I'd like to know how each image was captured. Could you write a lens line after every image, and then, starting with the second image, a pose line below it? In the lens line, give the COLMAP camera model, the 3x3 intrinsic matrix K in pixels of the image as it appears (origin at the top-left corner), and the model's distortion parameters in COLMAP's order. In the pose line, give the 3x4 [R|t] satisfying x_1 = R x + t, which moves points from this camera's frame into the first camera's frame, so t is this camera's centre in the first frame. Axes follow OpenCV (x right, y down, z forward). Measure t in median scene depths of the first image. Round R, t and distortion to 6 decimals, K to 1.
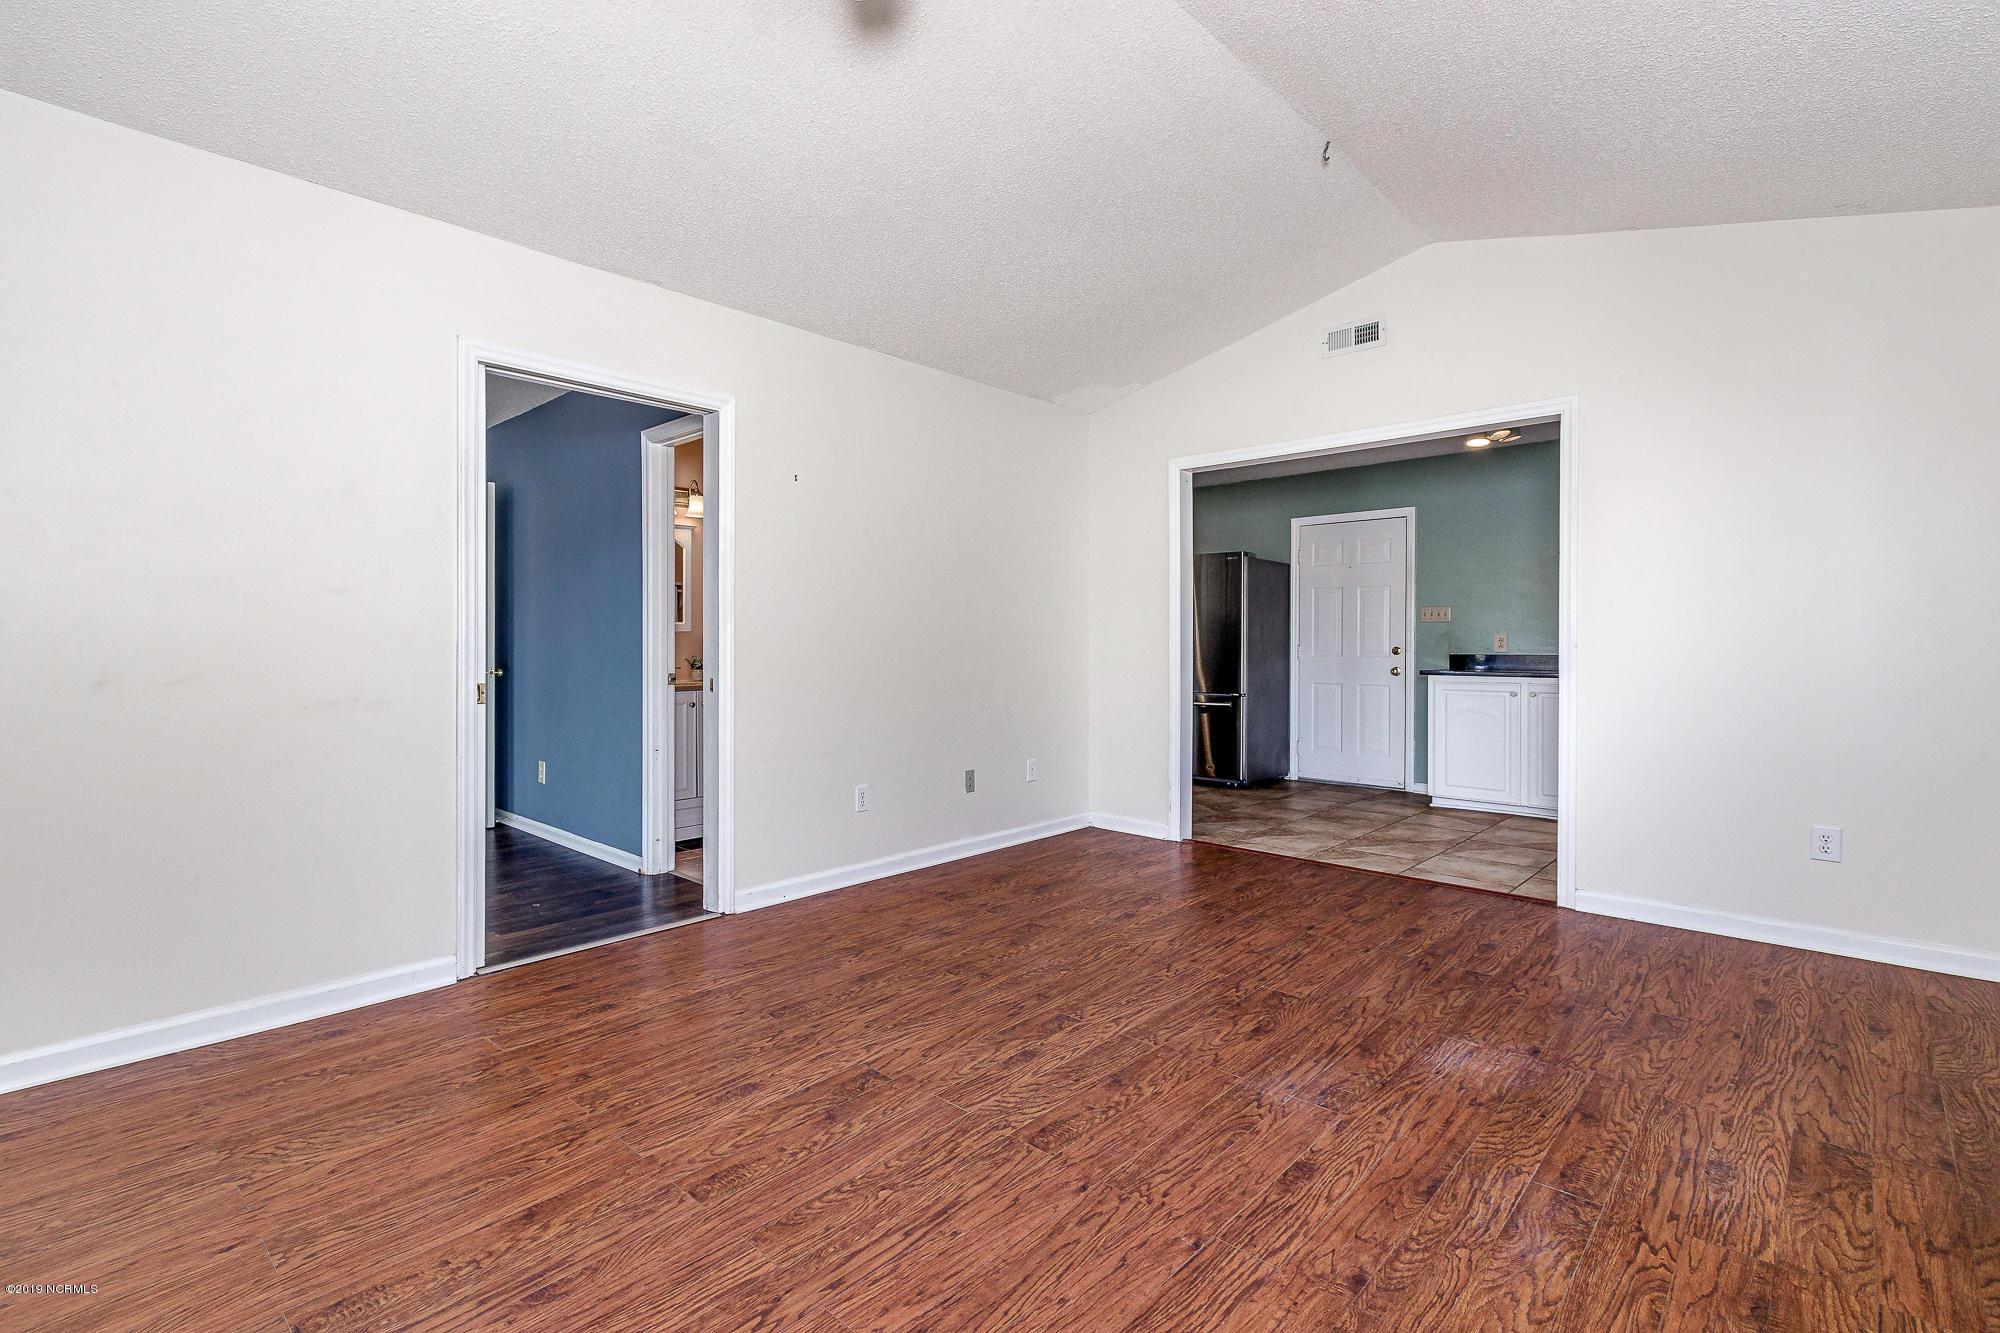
lens RADIAL K [[940.8, 0, 998.7], [0, 940.8, 656.3], [0, 0, 1]] dist [-0.013142, -0.000419]
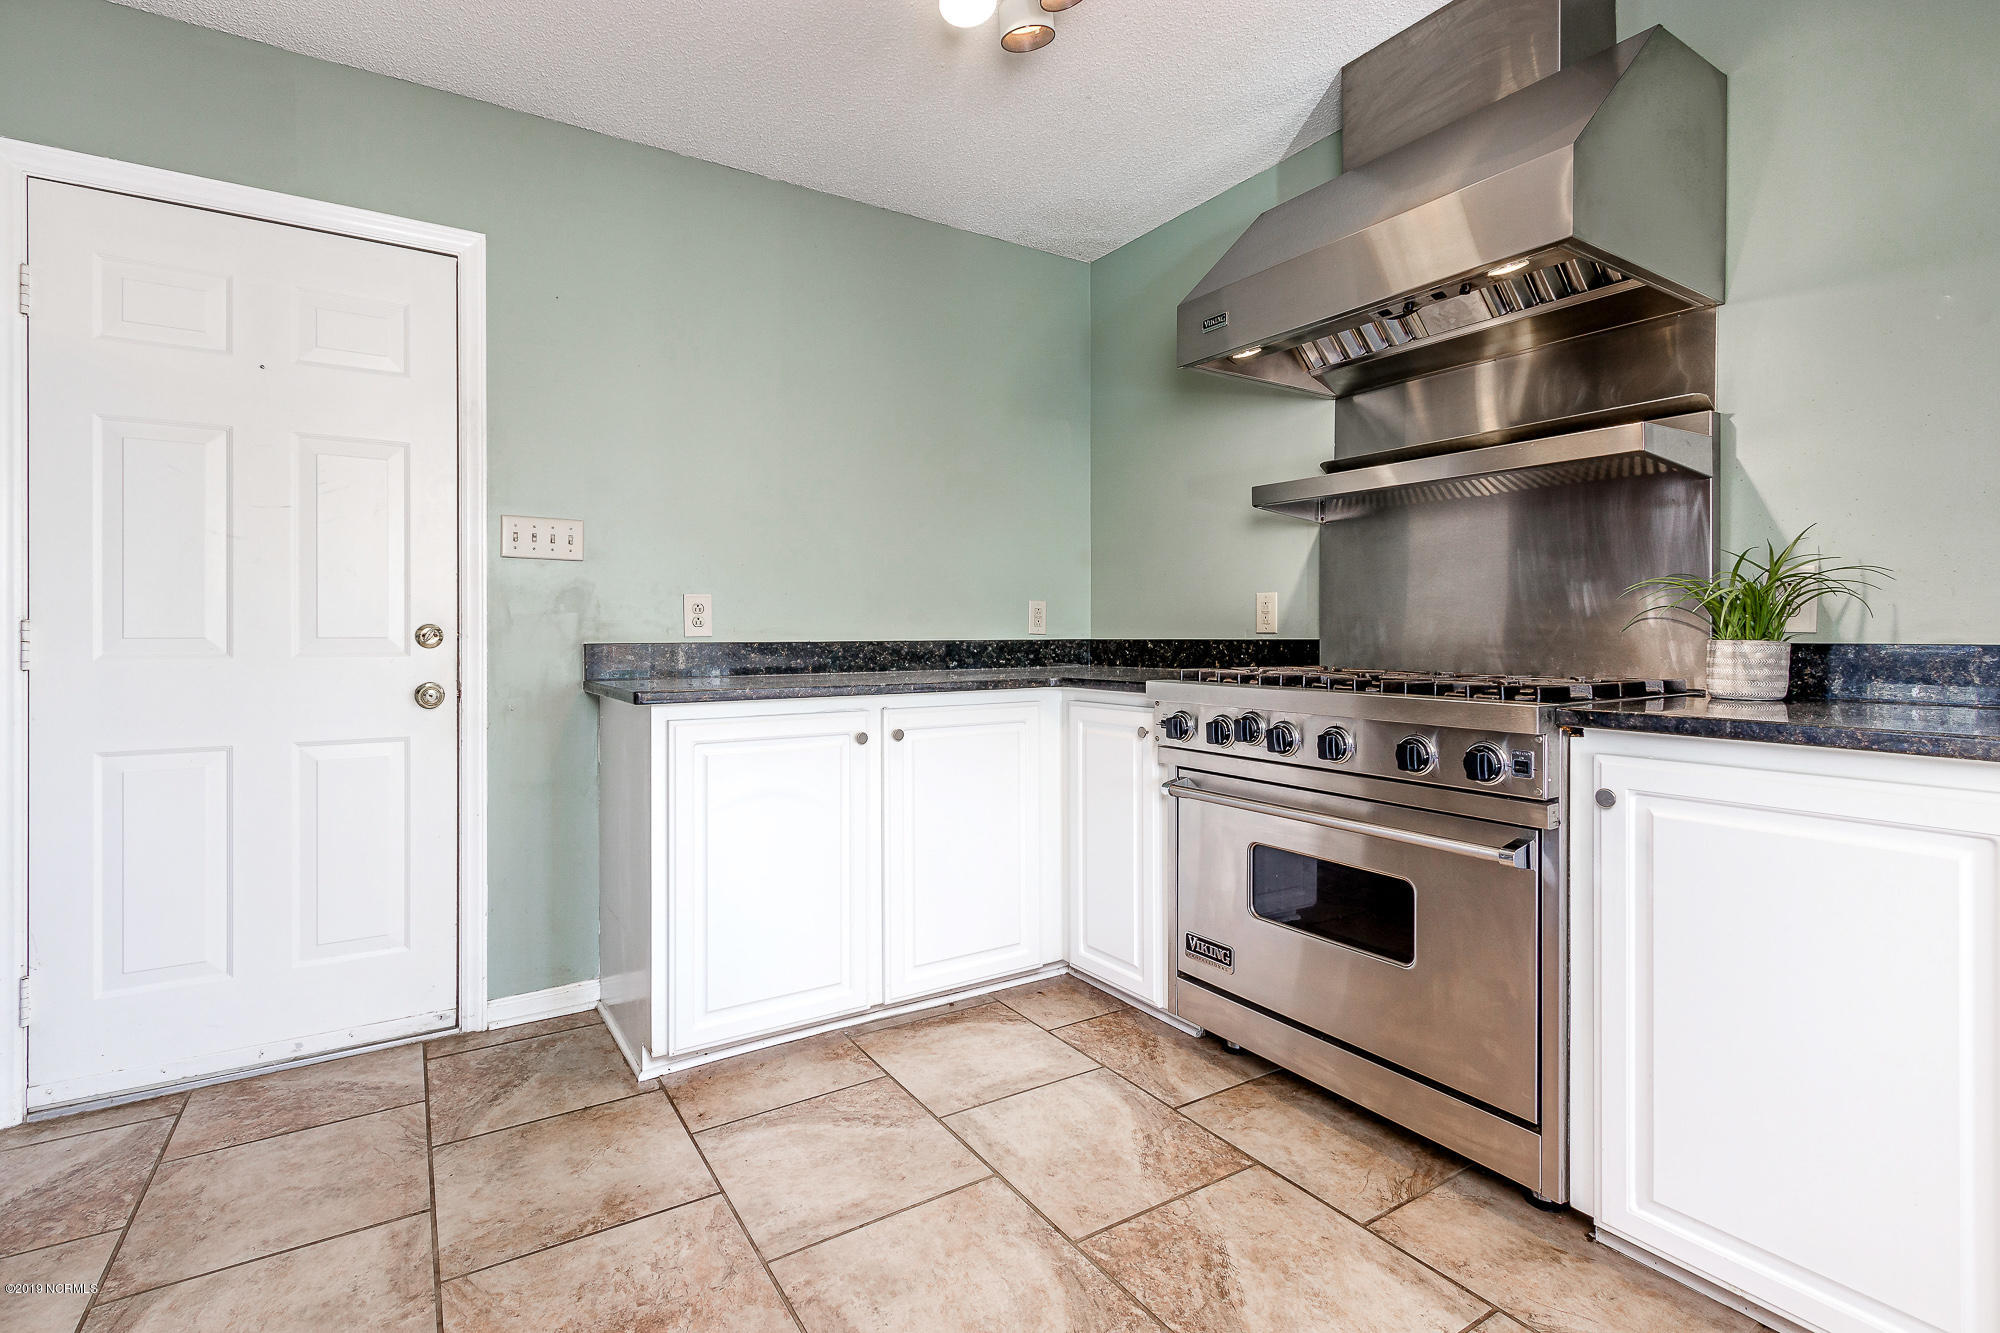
lens RADIAL K [[940.8, 0, 999.9], [0, 940.8, 638.9], [0, 0, 1]] dist [-0.013142, -0.000419]
pose [[0.277944, -0.008075, 0.960563, 0.151559], [0.016116, 0.999863, 0.003743, -0.002499], [-0.960462, 0.014440, 0.278036, 0.707121]]
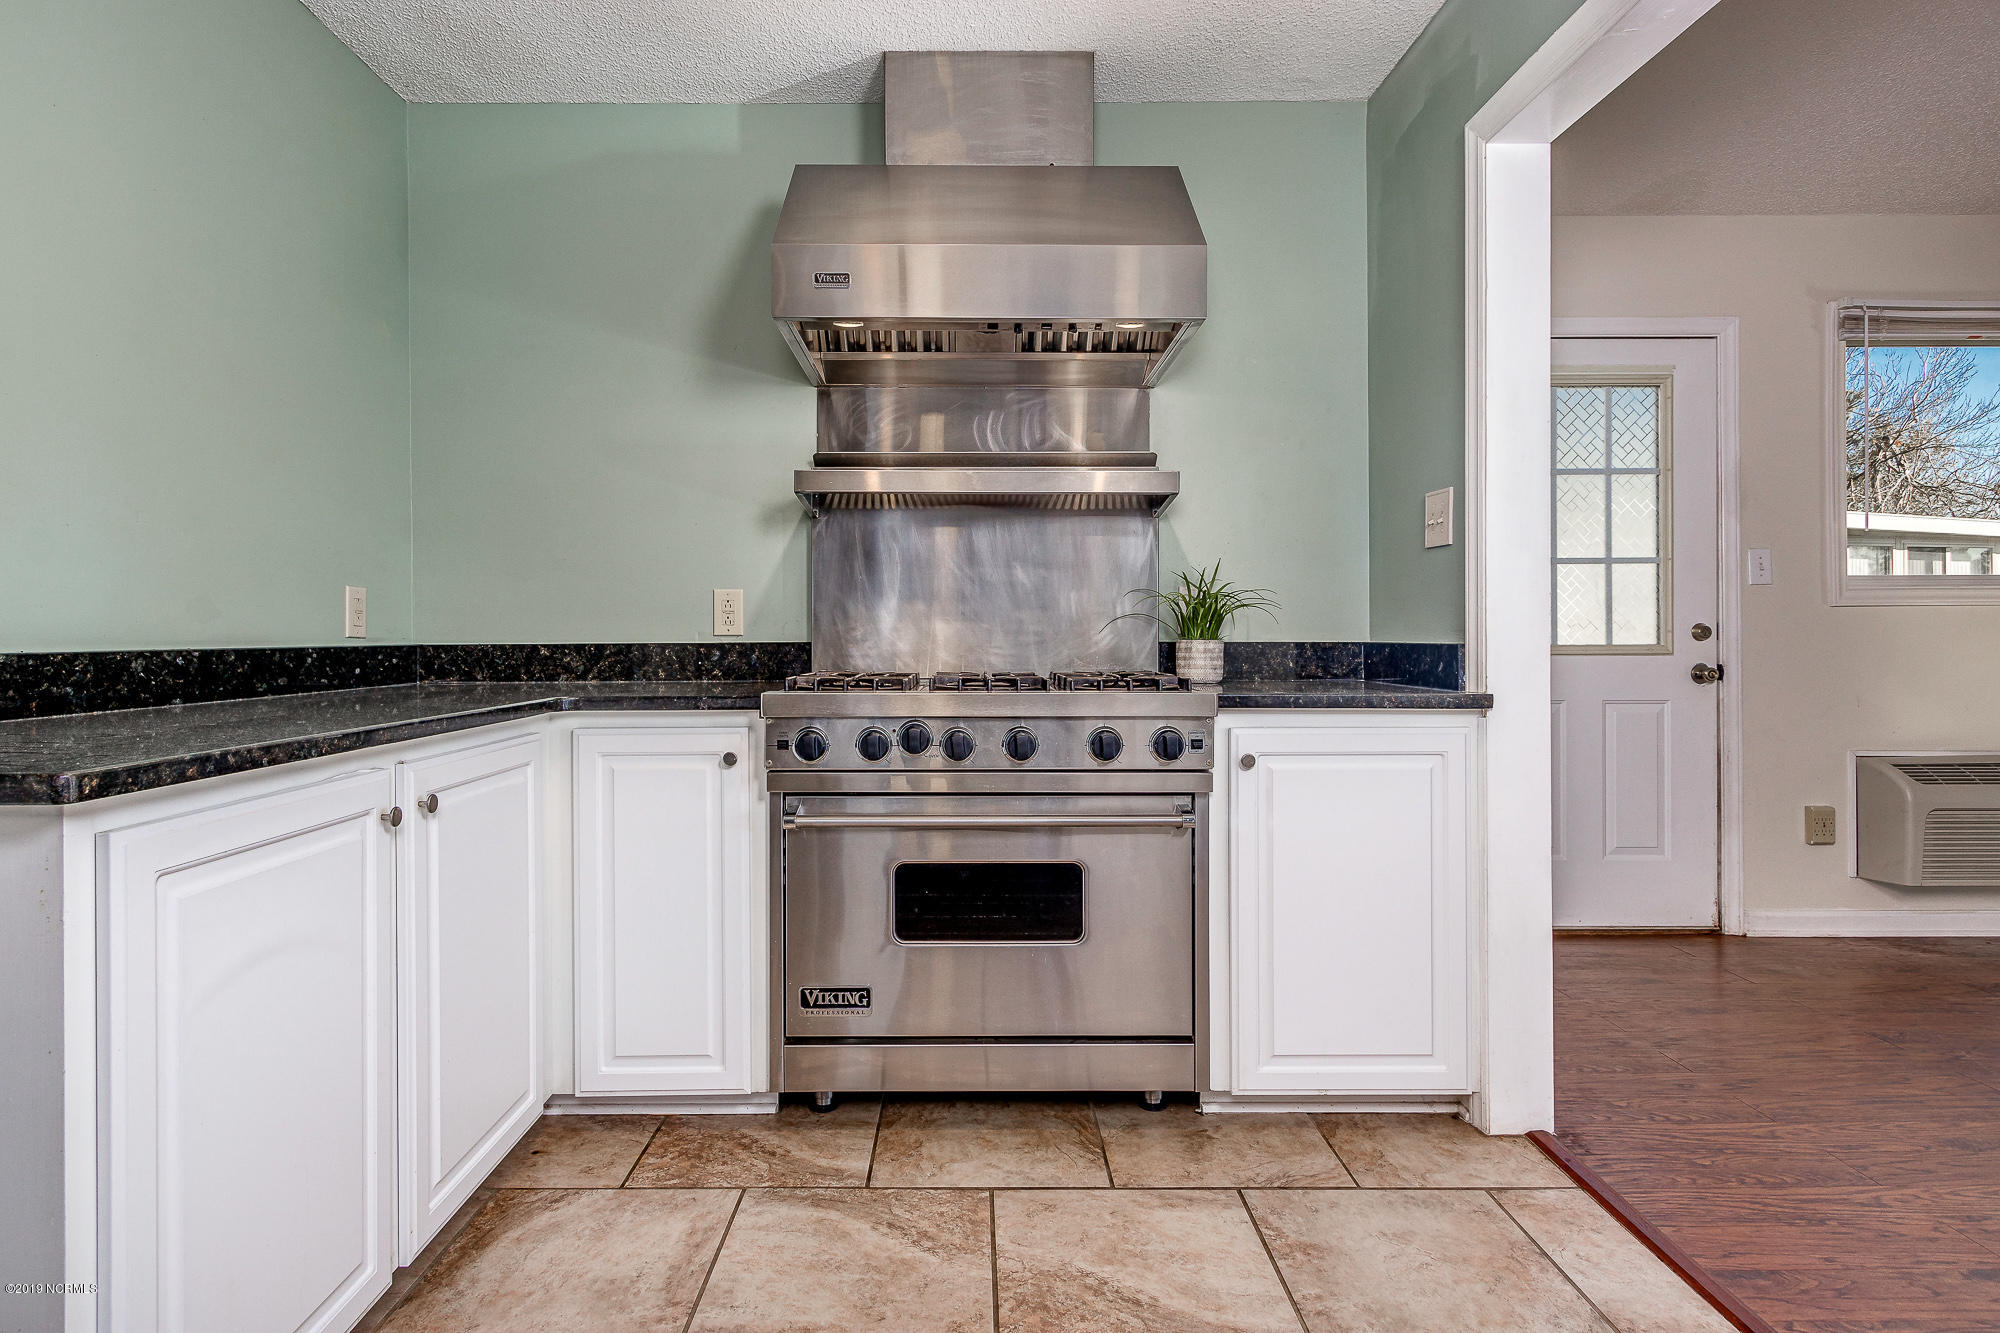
lens RADIAL K [[1046.2, 0, 950.9], [0, 1046.2, 637.0], [0, 0, 1]] dist [-0.002016, 0.000611]
pose [[-0.675311, -0.002796, 0.737528, 0.193452], [0.011423, 0.999833, 0.014250, -0.004313], [-0.737445, 0.018048, -0.675166, 0.823307]]
